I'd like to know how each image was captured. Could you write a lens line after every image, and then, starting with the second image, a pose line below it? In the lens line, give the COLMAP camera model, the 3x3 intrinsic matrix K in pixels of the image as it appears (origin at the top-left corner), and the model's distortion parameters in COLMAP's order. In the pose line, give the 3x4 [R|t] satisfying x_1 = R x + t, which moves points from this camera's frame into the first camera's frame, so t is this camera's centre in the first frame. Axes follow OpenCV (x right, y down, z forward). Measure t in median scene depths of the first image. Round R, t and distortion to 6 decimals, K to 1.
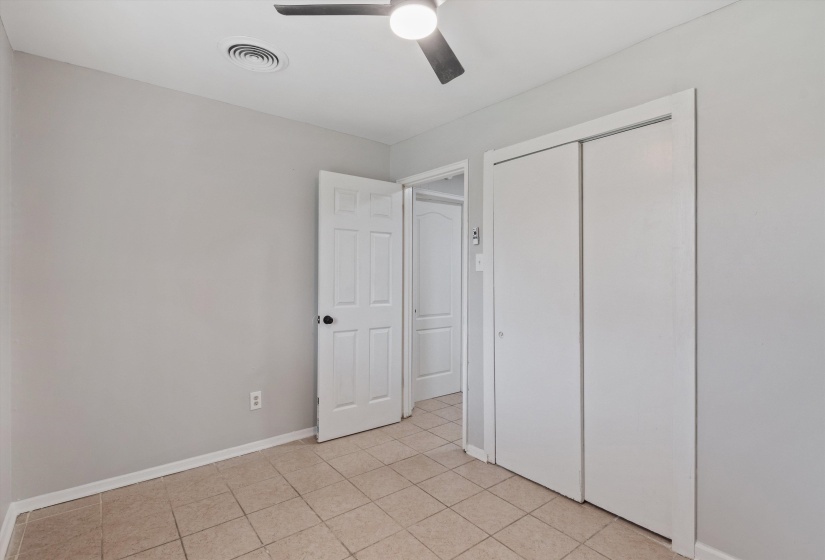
lens RADIAL K [[401.4, 0, 411.2], [0, 401.4, 277.9], [0, 0, 1]] dist [0.004976, -0.002191]
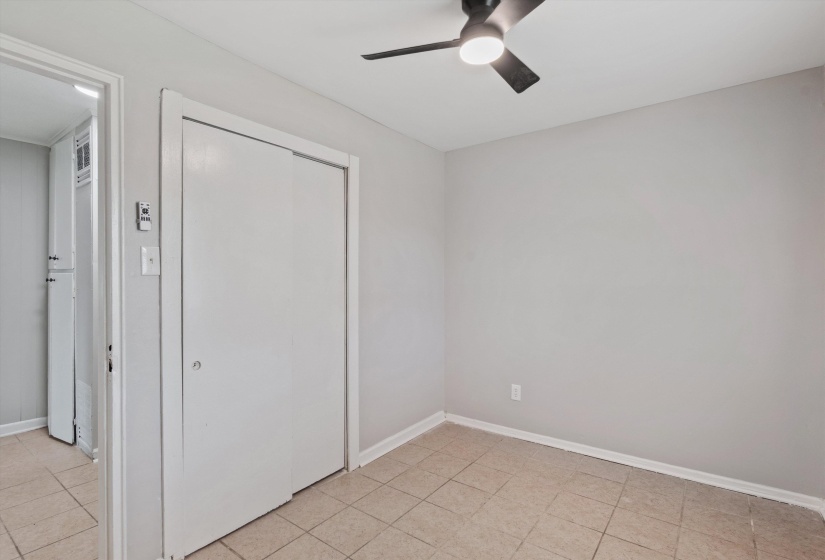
lens RADIAL K [[401.4, 0, 406.7], [0, 401.4, 281.9], [0, 0, 1]] dist [0.004976, -0.002191]
pose [[-0.256261, -0.010116, 0.966555, -0.653620], [0.007488, 0.999894, 0.012450, -0.013712], [-0.966579, 0.010428, -0.256158, 0.970203]]
